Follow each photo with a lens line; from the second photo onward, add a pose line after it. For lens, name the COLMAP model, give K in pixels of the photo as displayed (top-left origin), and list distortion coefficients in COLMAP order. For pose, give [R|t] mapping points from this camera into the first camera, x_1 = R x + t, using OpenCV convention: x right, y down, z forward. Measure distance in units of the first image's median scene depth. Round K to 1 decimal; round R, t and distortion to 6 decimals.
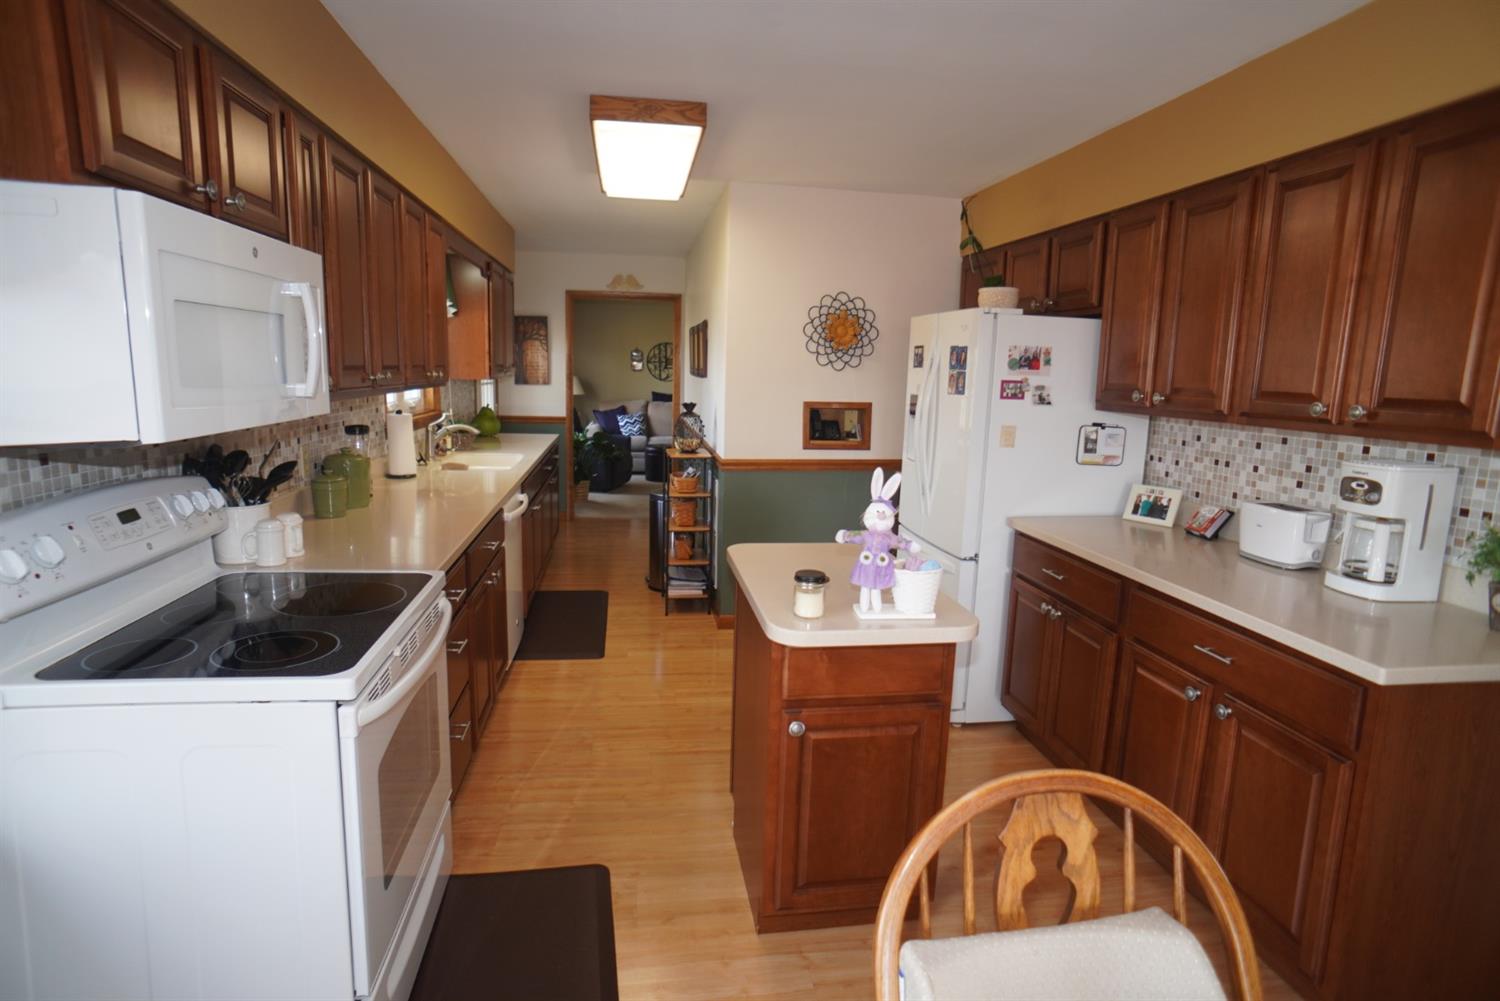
lens RADIAL K [[789.7, 0, 750.0], [0, 789.7, 500.5], [0, 0, 1]] dist [-0.079323, 0.051051]
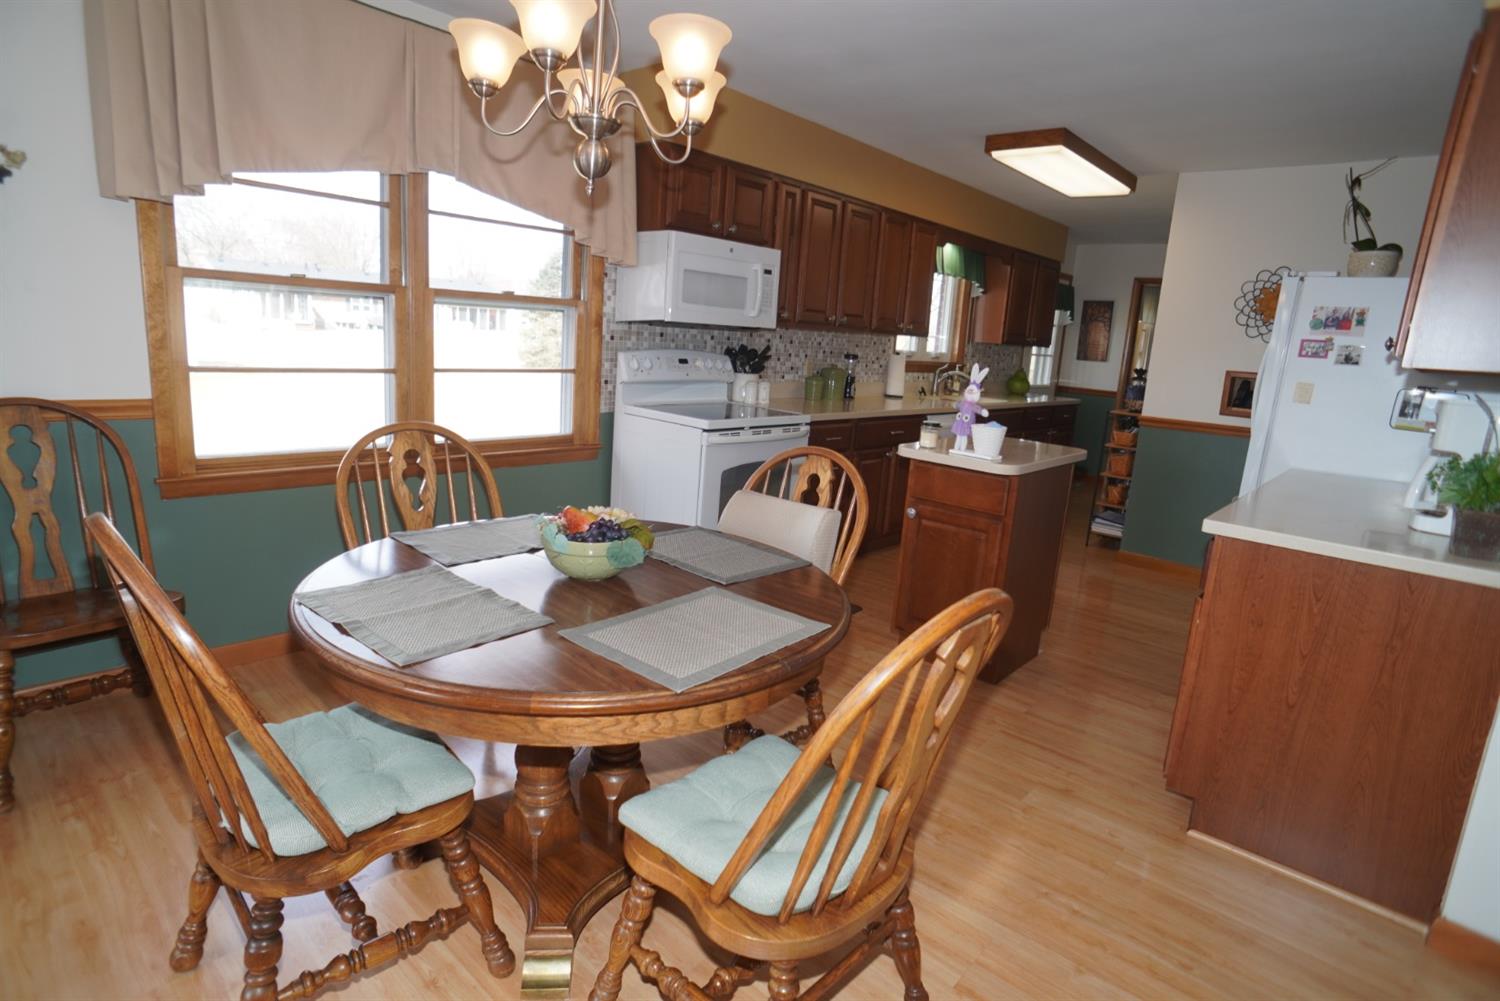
lens RADIAL K [[789.7, 0, 750.0], [0, 789.7, 500.5], [0, 0, 1]] dist [-0.079323, 0.051051]
pose [[0.638393, 0.177968, -0.748854, 0.659862], [-0.177921, 0.980674, 0.081385, 0.110443], [0.748865, 0.081281, 0.657719, -0.234428]]
